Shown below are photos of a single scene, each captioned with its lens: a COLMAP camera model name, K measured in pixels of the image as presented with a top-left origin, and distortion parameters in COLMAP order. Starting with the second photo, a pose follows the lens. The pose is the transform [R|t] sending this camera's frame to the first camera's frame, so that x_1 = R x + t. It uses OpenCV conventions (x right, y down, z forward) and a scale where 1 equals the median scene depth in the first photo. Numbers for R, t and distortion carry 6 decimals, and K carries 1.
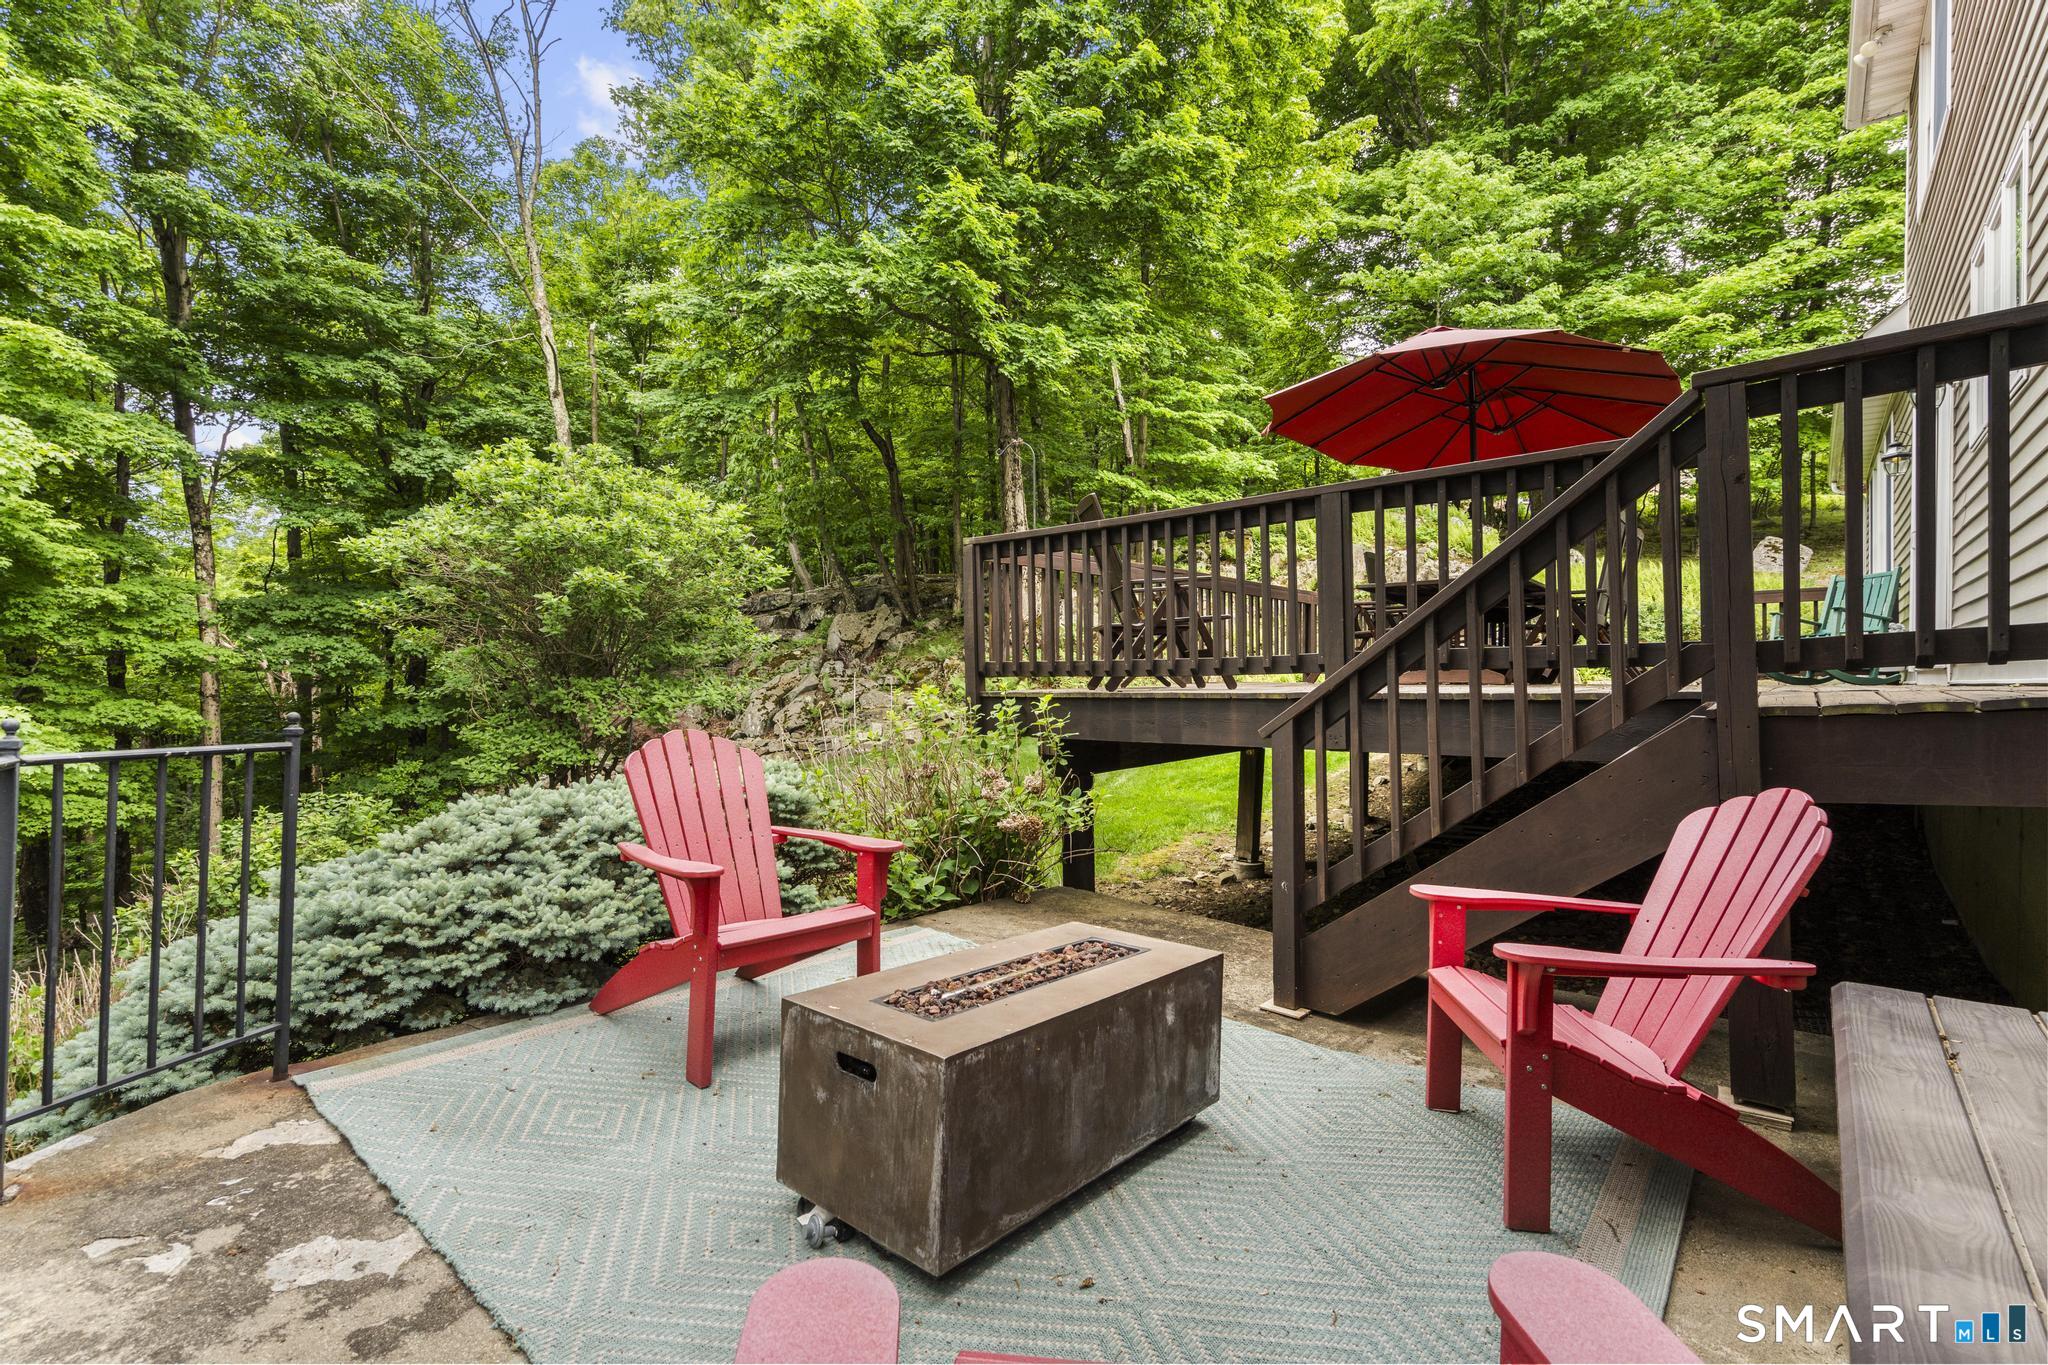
lens RADIAL K [[930.1, 0, 1018.7], [0, 930.1, 678.8], [0, 0, 1]] dist [-0.004835, 0.003407]
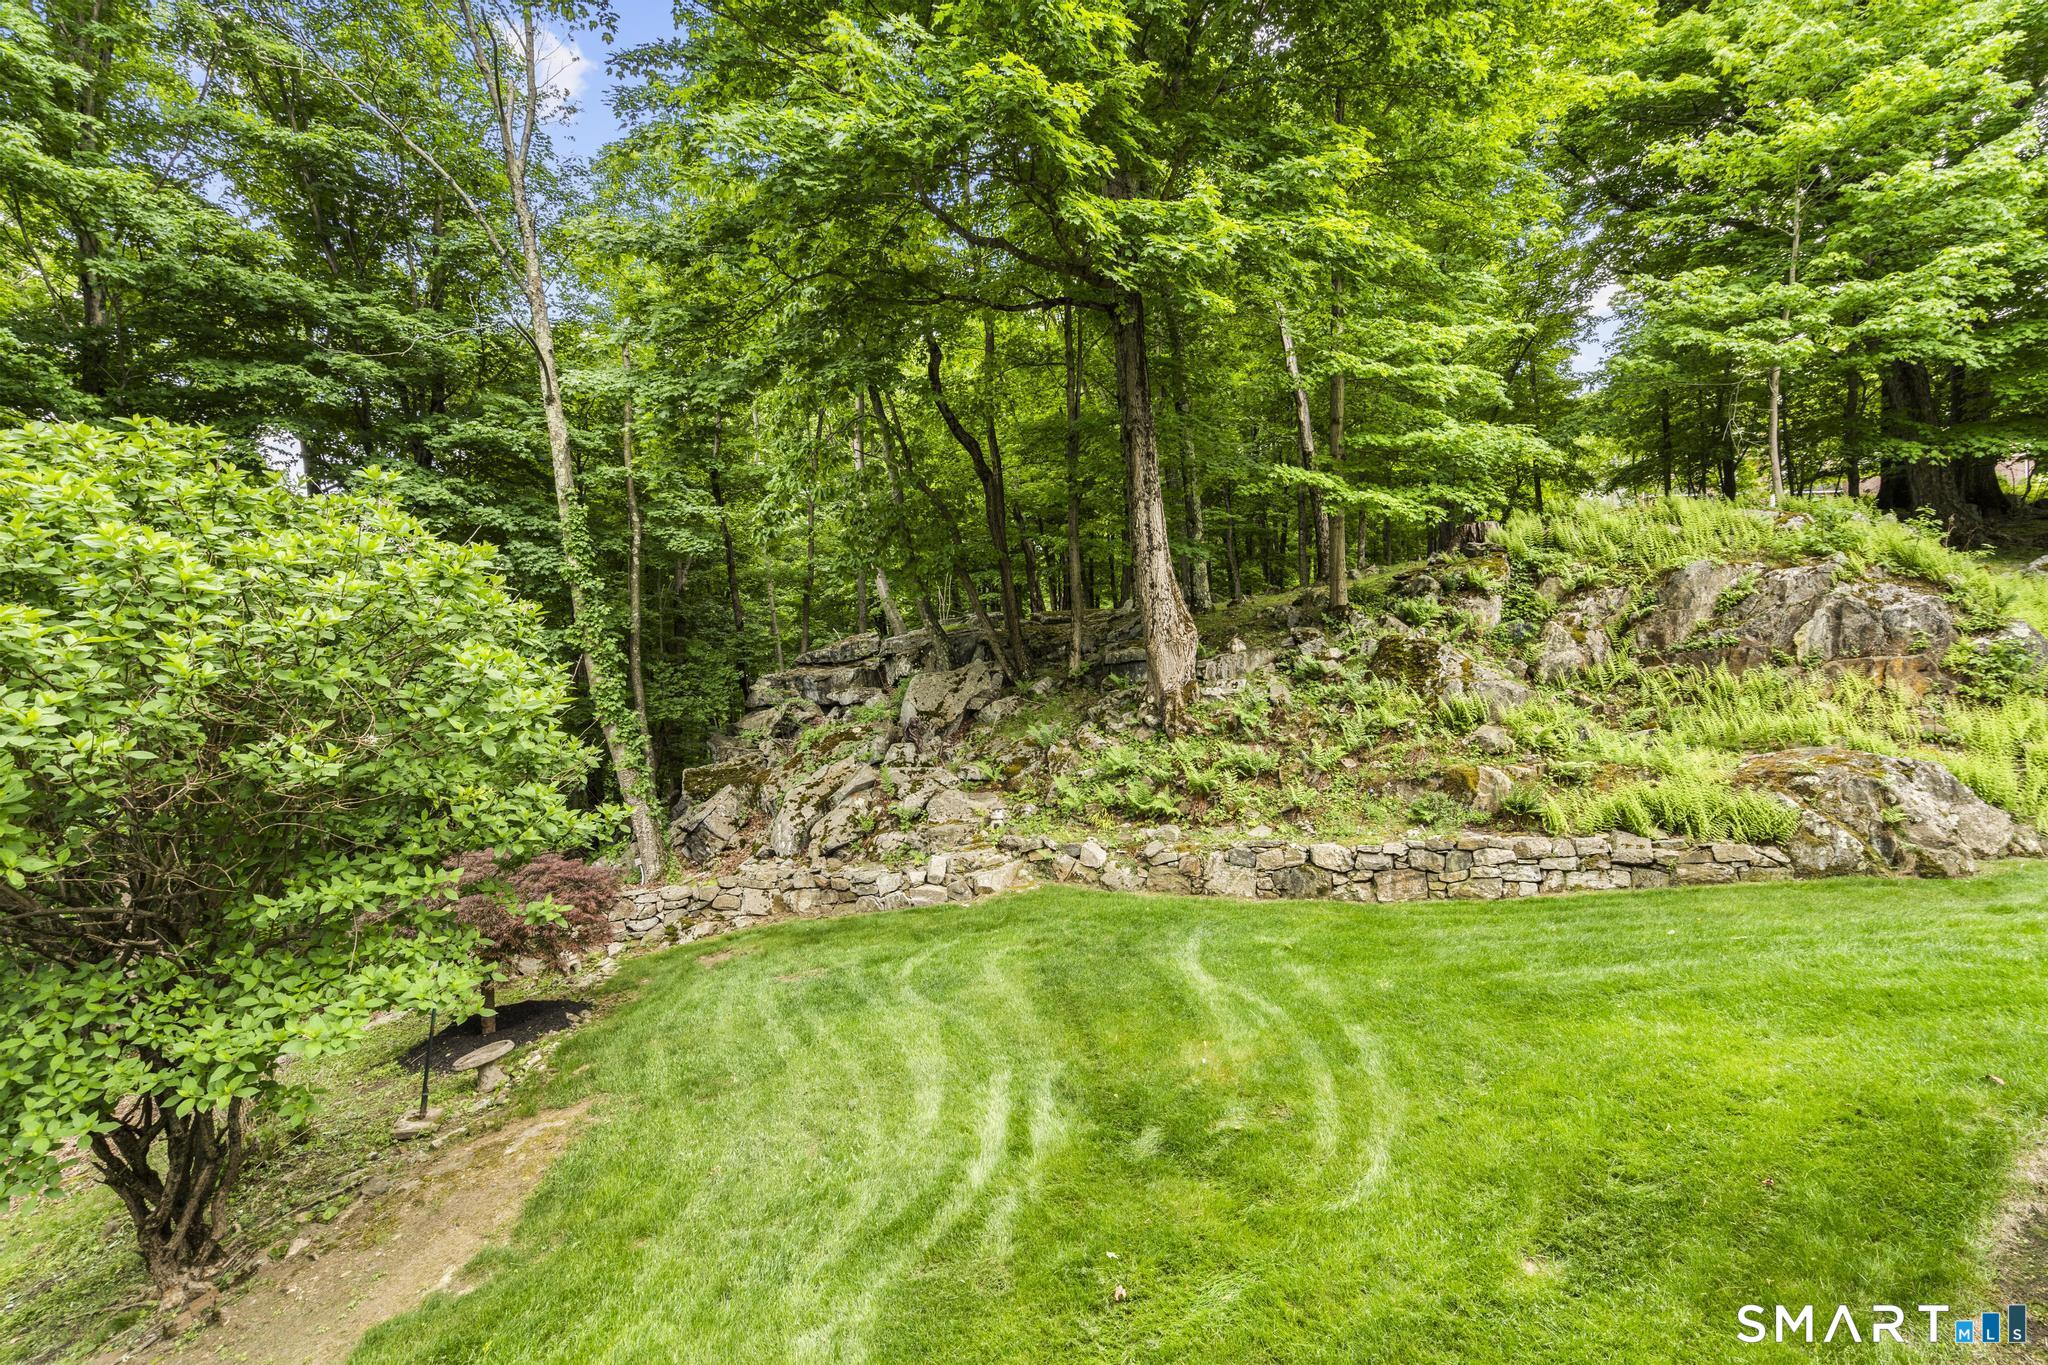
lens RADIAL K [[930.1, 0, 1022.7], [0, 930.1, 679.0], [0, 0, 1]] dist [-0.004835, 0.003407]
pose [[0.987151, -0.011413, -0.159382, 0.011614], [0.008294, 0.999761, -0.020219, -0.056340], [0.159574, 0.018637, 0.987010, 0.307977]]
